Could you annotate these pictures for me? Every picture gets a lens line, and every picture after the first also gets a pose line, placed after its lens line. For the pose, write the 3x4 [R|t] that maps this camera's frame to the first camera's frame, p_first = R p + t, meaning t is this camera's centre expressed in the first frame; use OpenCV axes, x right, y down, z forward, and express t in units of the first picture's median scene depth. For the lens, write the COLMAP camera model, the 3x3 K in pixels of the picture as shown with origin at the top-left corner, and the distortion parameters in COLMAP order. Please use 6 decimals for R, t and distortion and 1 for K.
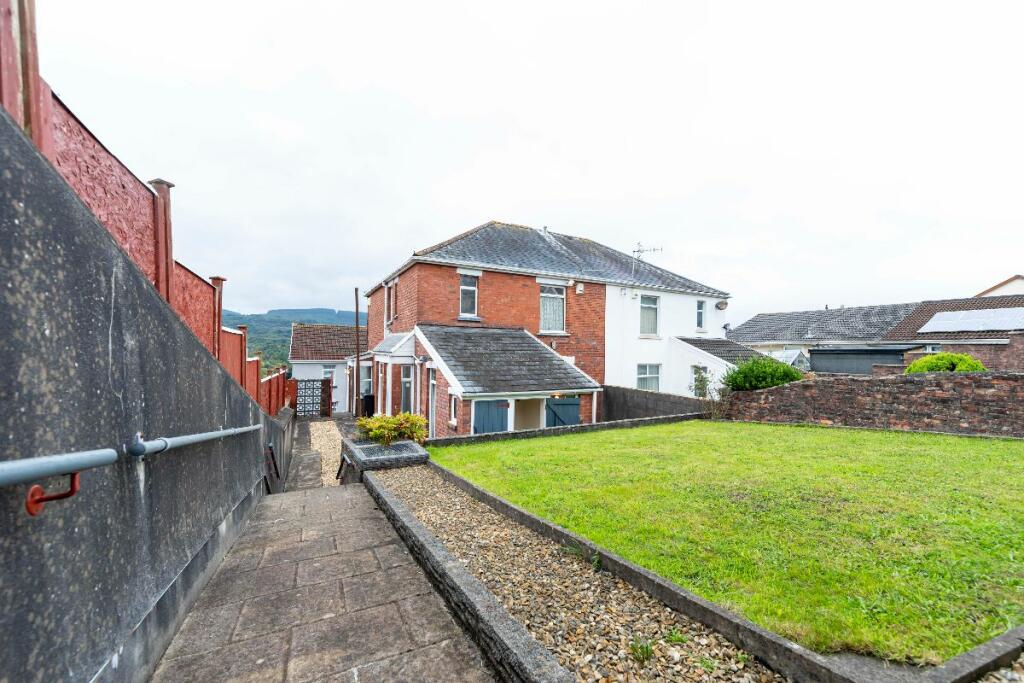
lens RADIAL K [[410.3, 0, 510.4], [0, 410.3, 344.4], [0, 0, 1]] dist [-0.003925, 0.000767]
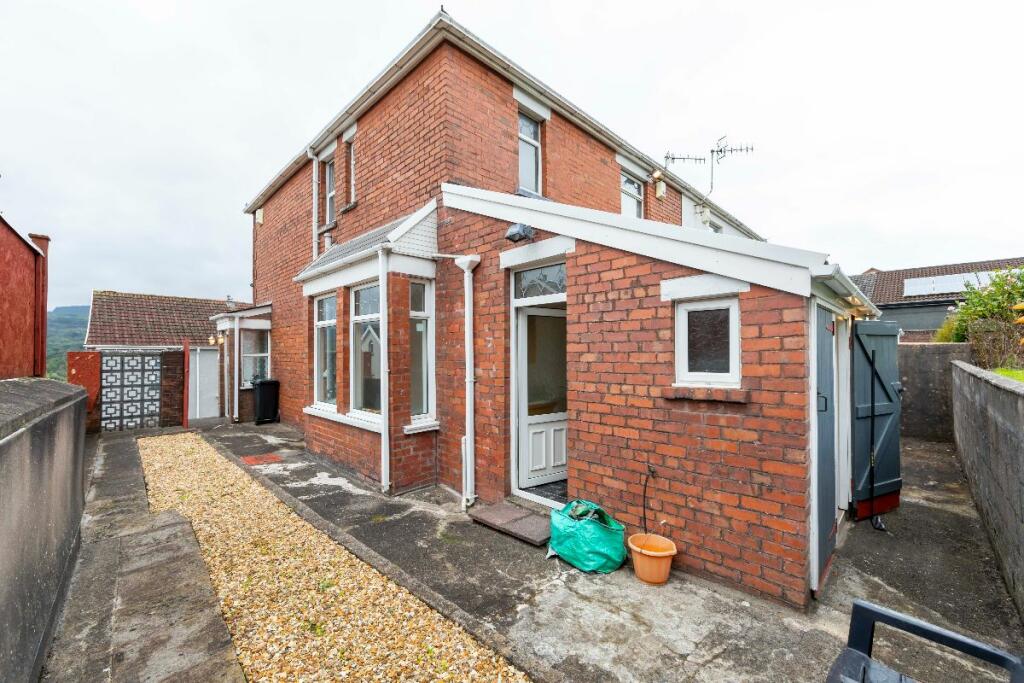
lens RADIAL K [[410.3, 0, 508.5], [0, 410.3, 346.3], [0, 0, 1]] dist [-0.003925, 0.000767]
pose [[0.954761, -0.014739, 0.297008, -0.197985], [0.016527, 0.999857, -0.003510, 0.083478], [-0.296914, 0.008260, 0.954868, 0.383916]]
